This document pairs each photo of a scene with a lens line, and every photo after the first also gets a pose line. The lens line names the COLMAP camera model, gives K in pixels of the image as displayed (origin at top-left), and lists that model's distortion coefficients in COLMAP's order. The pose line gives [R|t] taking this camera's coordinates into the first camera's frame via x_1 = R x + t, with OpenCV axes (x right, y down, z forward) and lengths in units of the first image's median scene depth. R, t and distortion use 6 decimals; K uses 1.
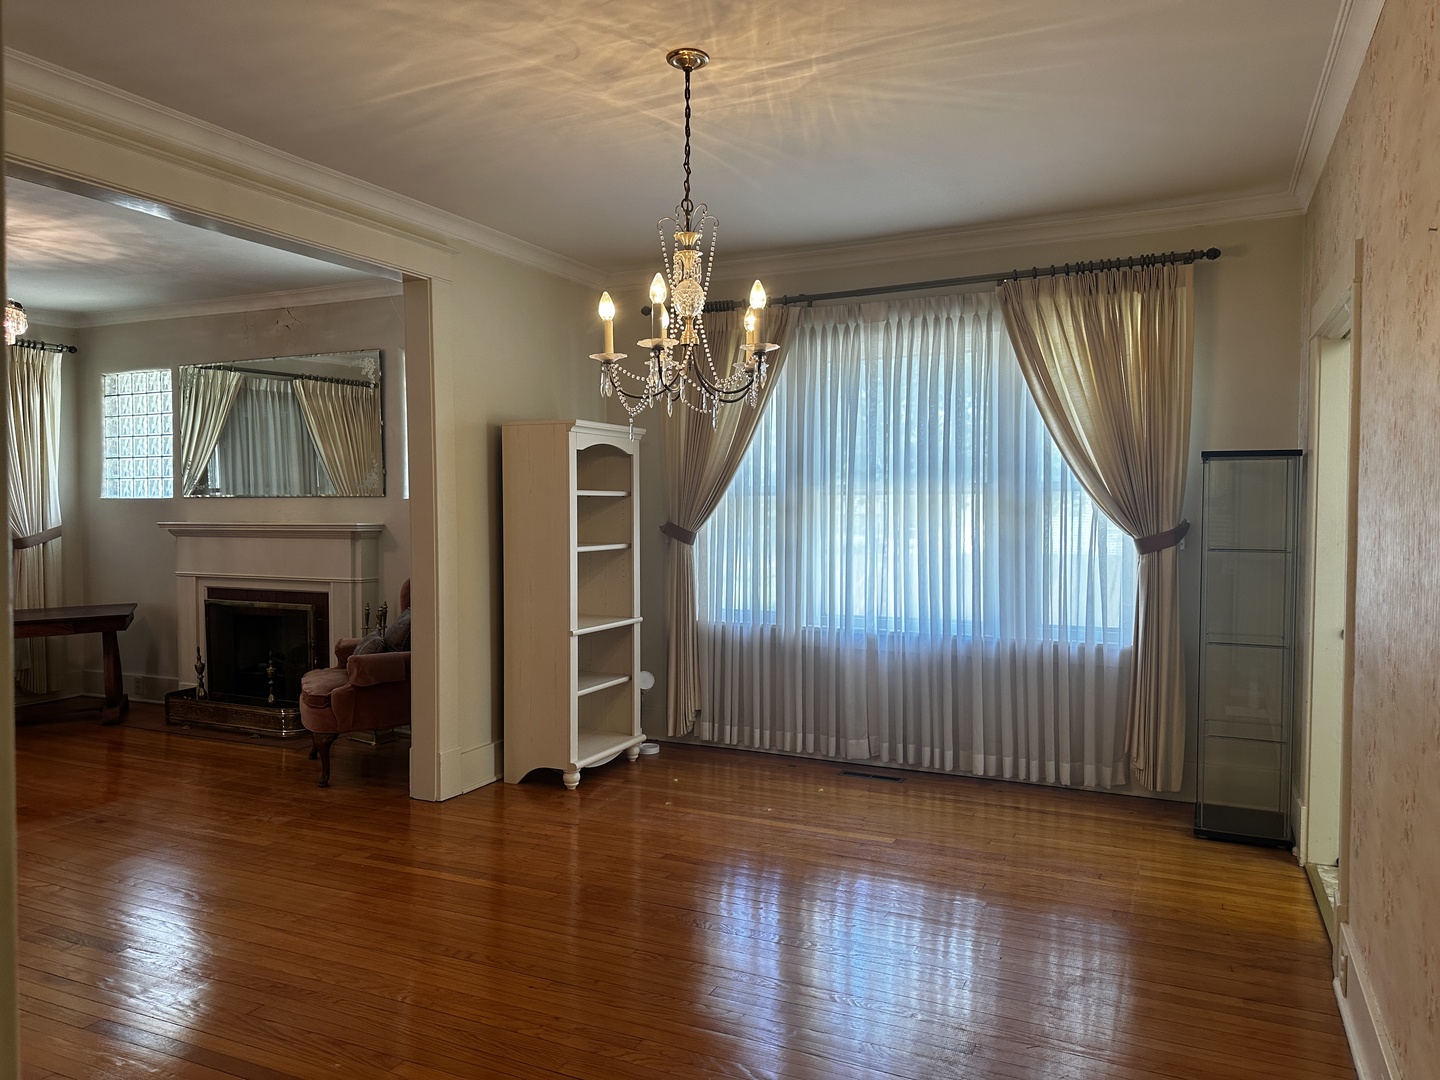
lens RADIAL K [[1008.4, 0, 717.8], [0, 1008.4, 535.3], [0, 0, 1]] dist [0.133605, -0.218866]
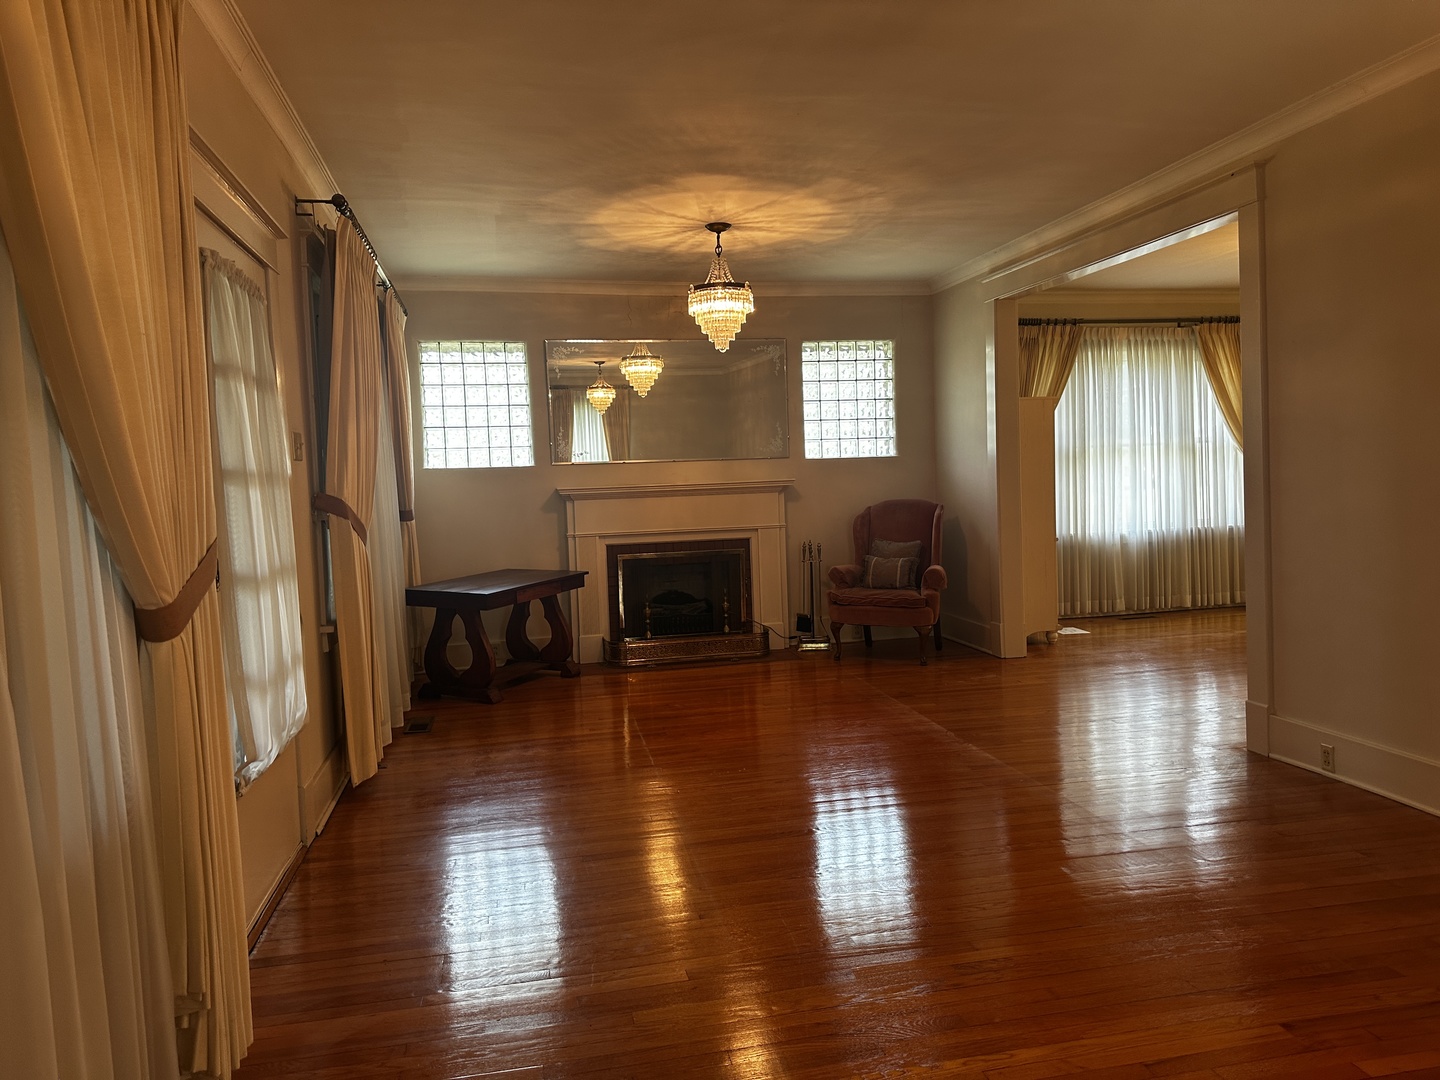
lens RADIAL K [[1012.0, 0, 691.7], [0, 1012.0, 543.6], [0, 0, 1]] dist [0.134416, -0.223600]
pose [[0.797472, -0.062683, 0.600091, -1.169384], [0.053550, 0.998017, 0.033085, 0.019074], [-0.600975, 0.005750, 0.799247, 0.084080]]
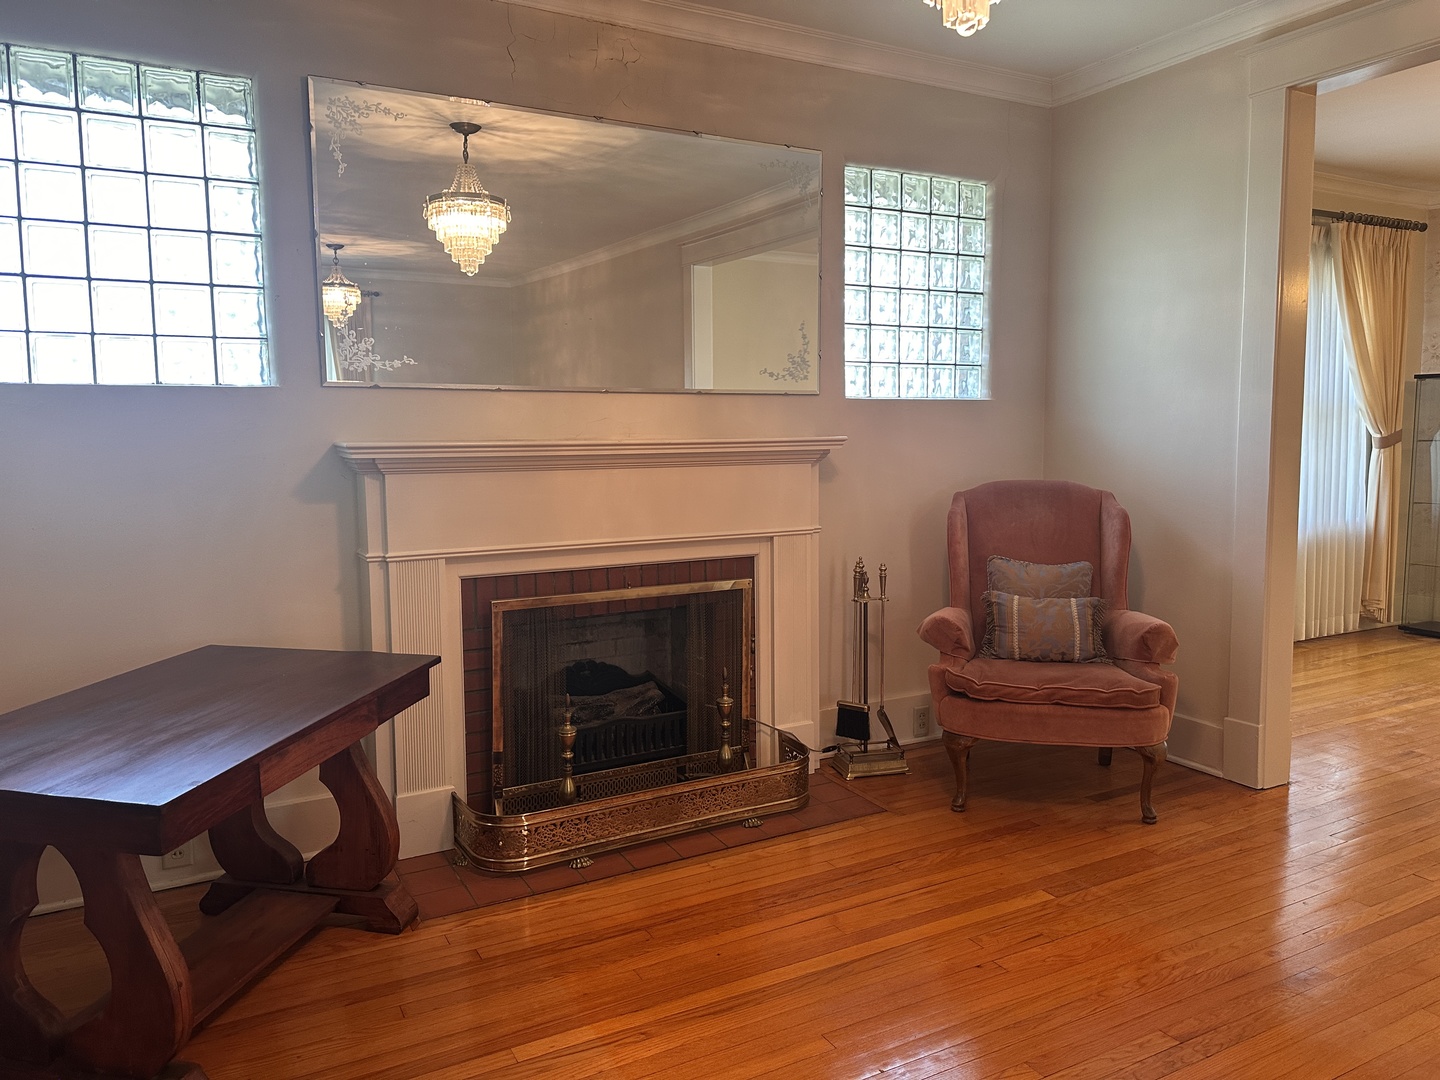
lens RADIAL K [[1008.4, 0, 717.8], [0, 1008.4, 535.3], [0, 0, 1]] dist [0.133605, -0.218866]
pose [[0.593843, -0.088366, 0.799713, -0.872730], [0.026931, 0.995577, 0.090010, -0.009549], [-0.804130, -0.031915, 0.593596, 0.676810]]
